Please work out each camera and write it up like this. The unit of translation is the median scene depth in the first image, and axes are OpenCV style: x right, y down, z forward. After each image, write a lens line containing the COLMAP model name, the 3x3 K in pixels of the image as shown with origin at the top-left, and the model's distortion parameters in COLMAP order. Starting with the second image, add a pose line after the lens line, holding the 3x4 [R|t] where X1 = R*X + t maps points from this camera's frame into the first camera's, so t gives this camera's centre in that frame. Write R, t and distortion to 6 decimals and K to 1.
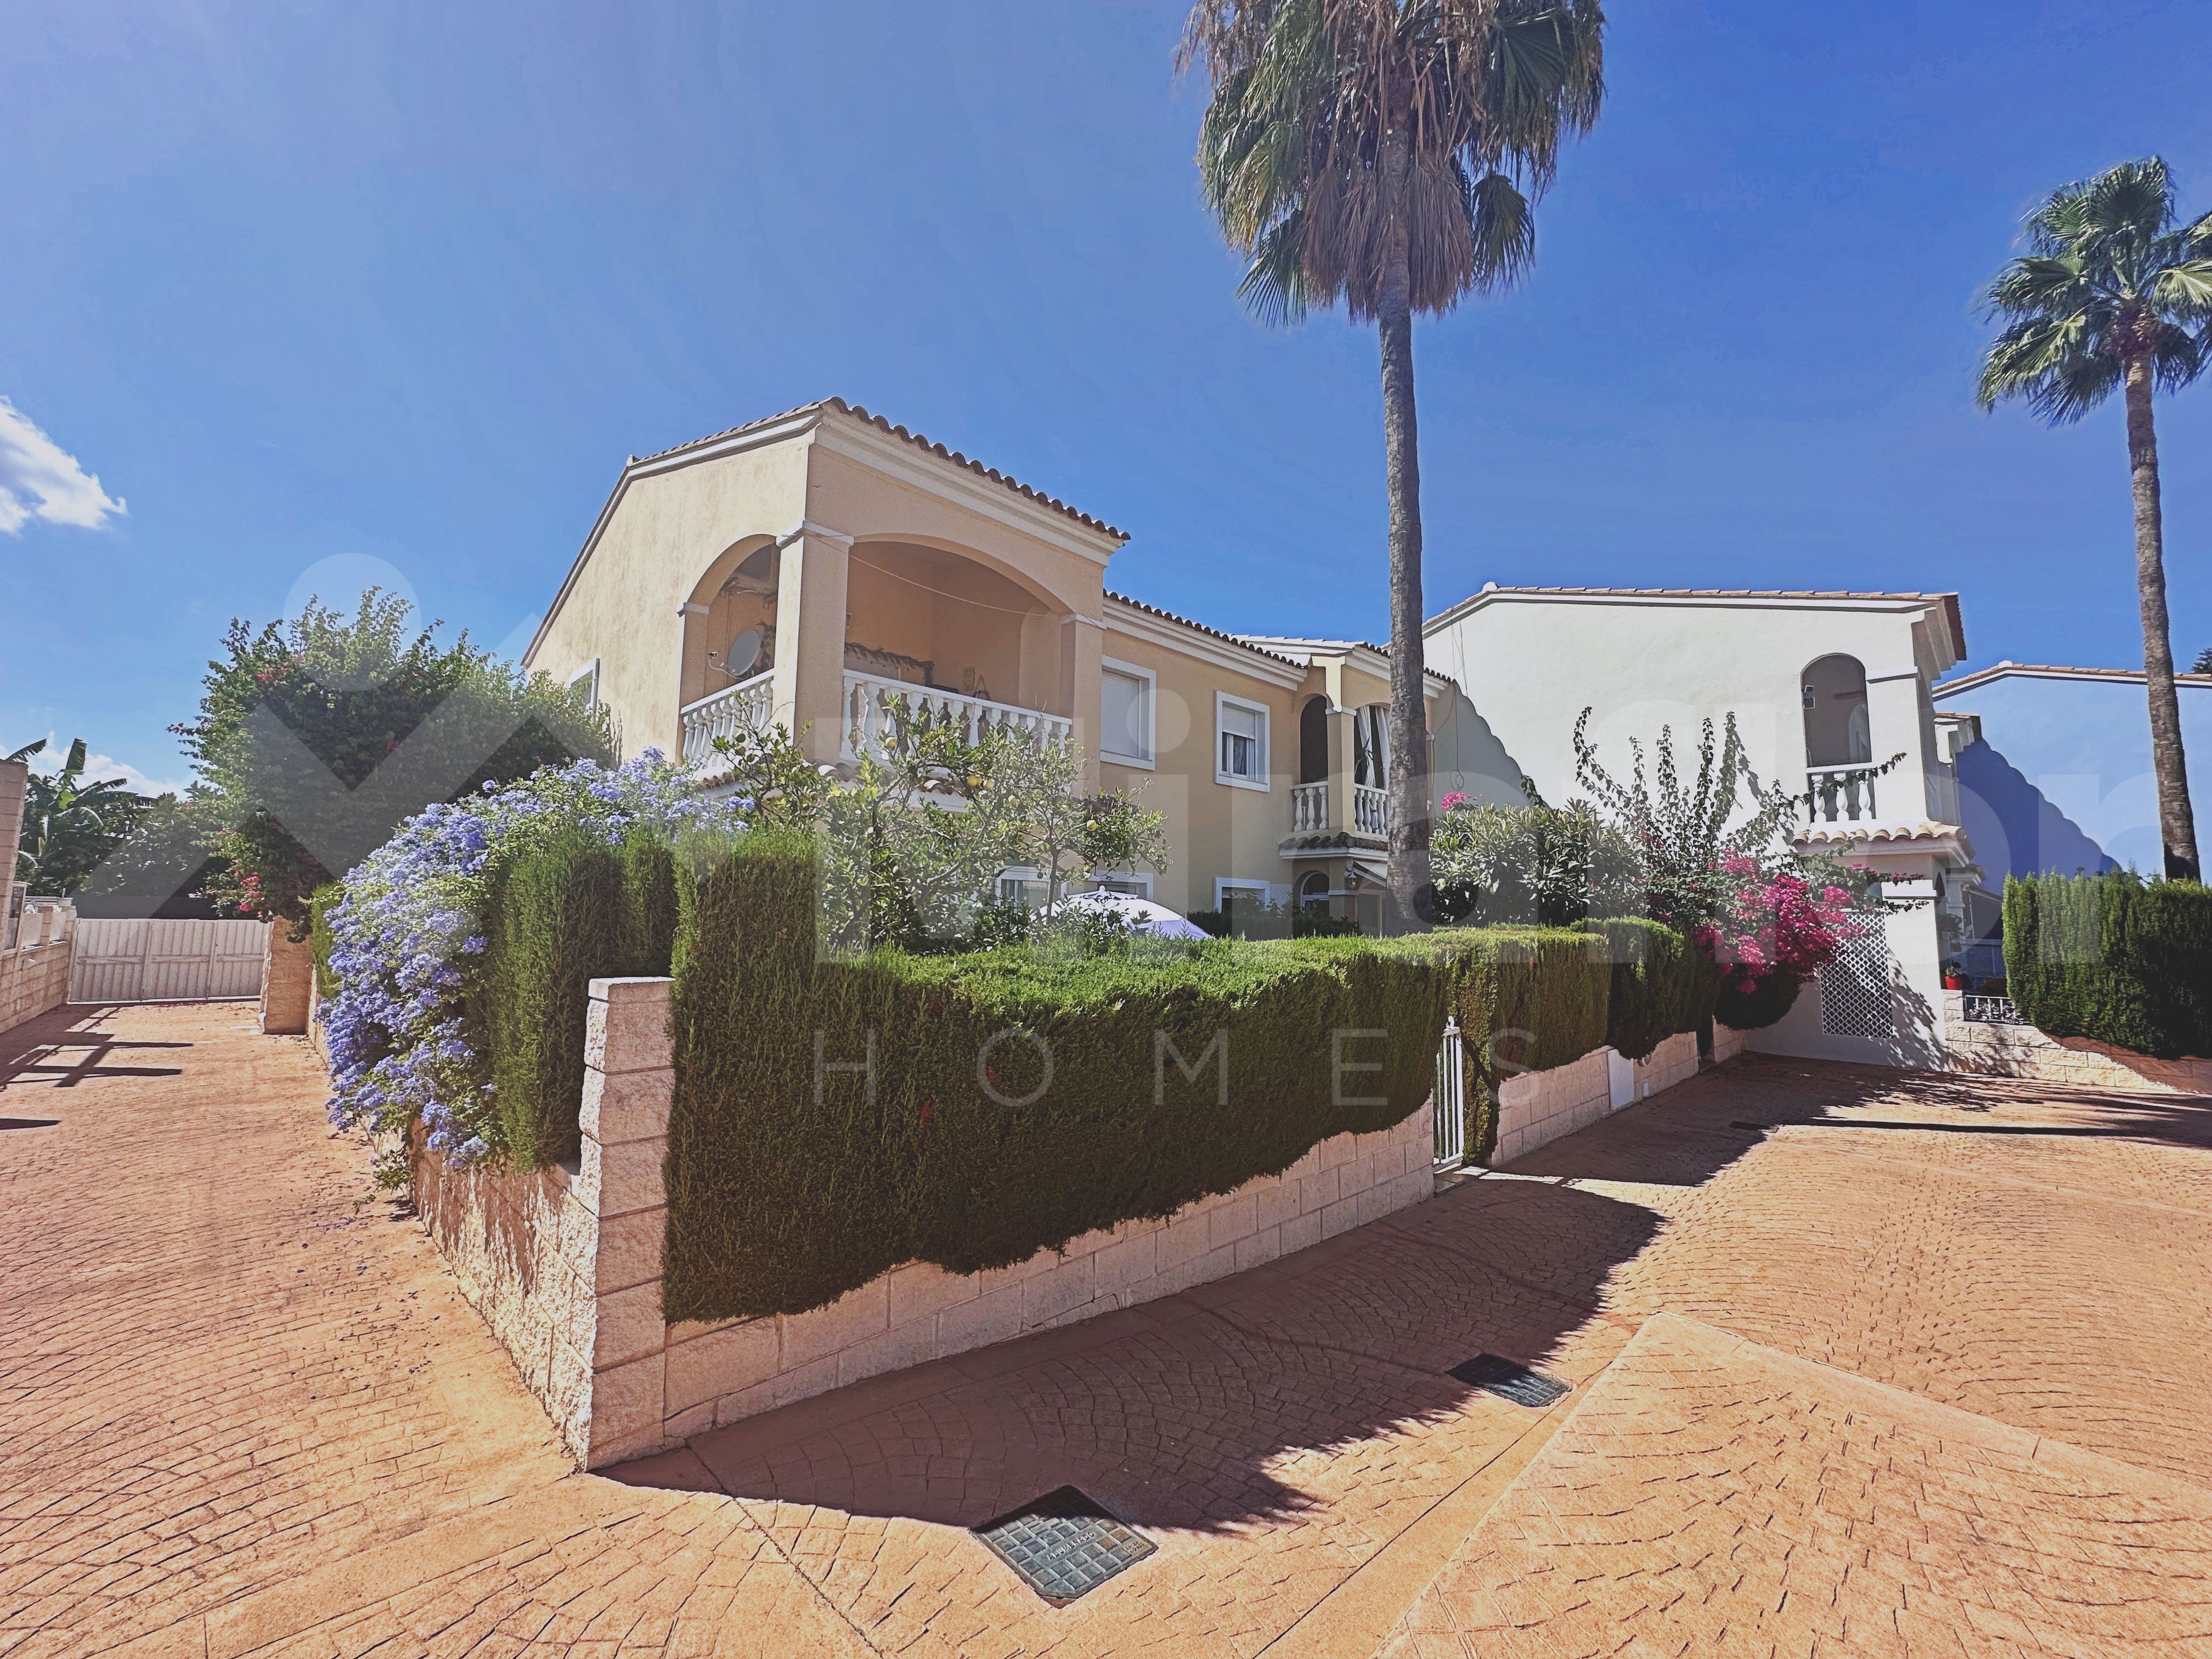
lens RADIAL K [[888.7, 0, 1105.8], [0, 888.7, 828.2], [0, 0, 1]] dist [-0.005014, 0.000030]
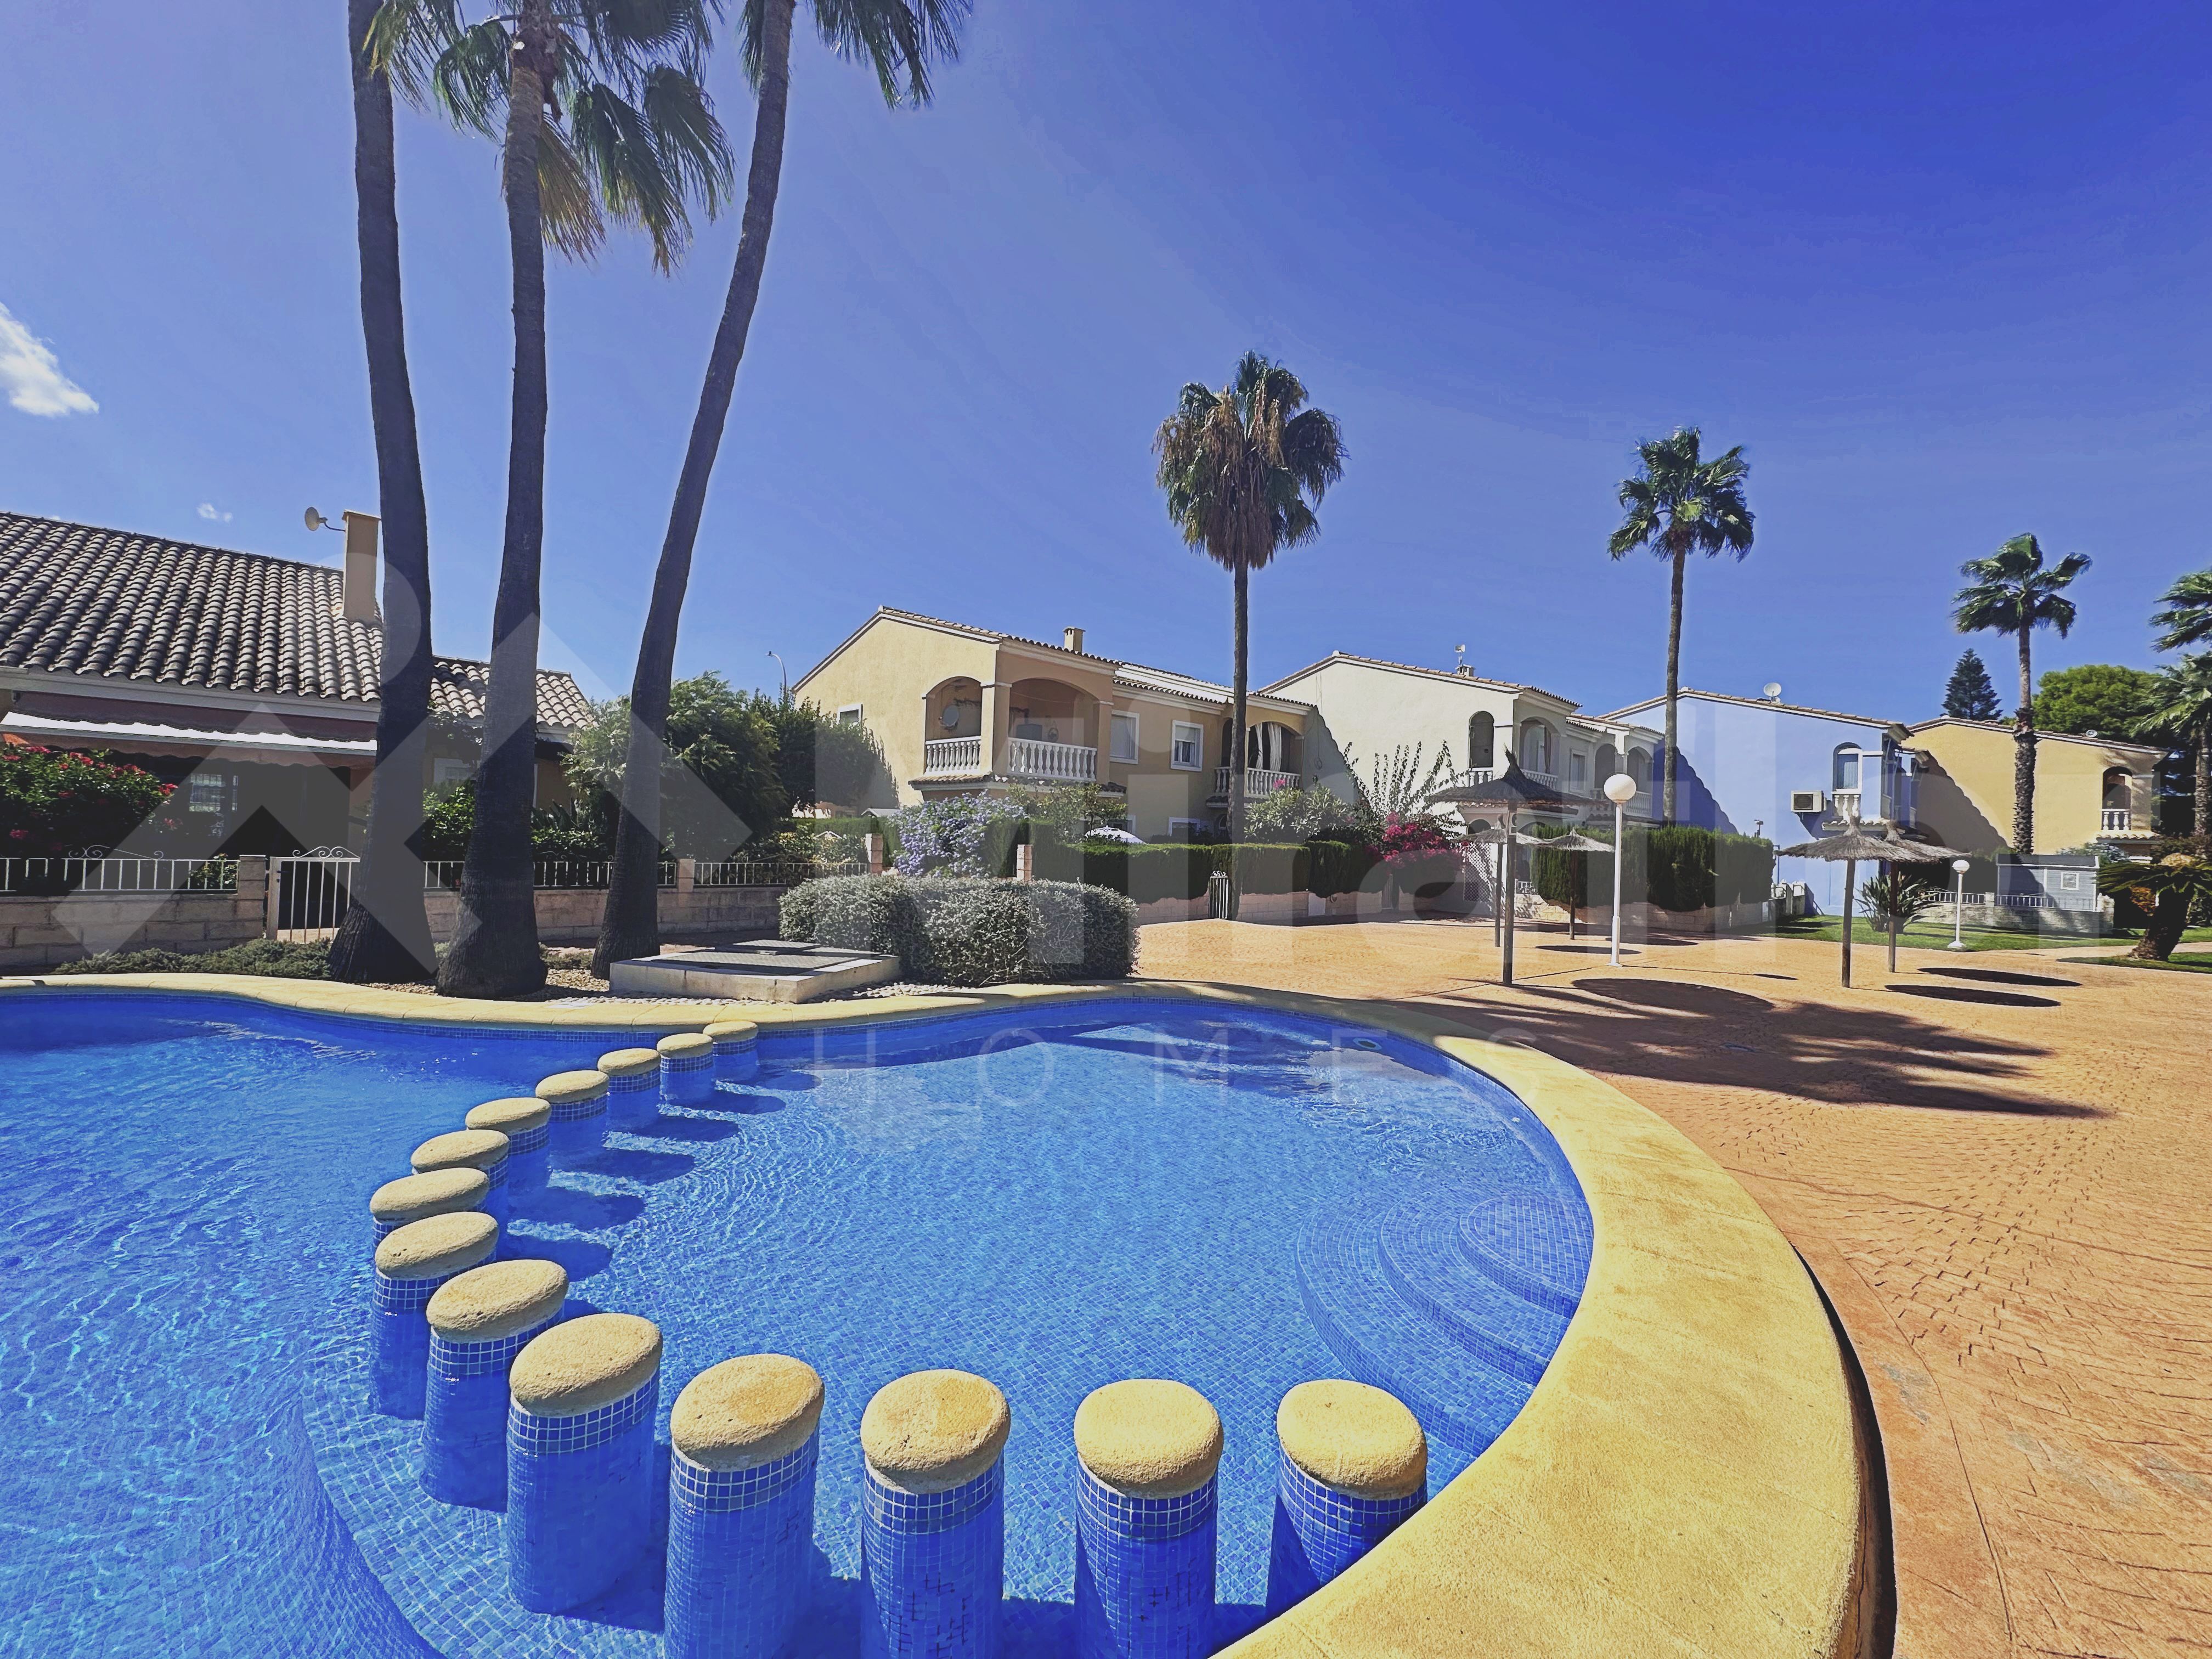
lens RADIAL K [[888.9, 0, 1106.0], [0, 888.9, 829.5], [0, 0, 1]] dist [-0.006567, 0.002108]
pose [[0.999556, 0.017973, -0.023760, 0.041230], [-0.015837, 0.996062, 0.087231, -0.110707], [0.025235, -0.086816, 0.995905, -1.199995]]
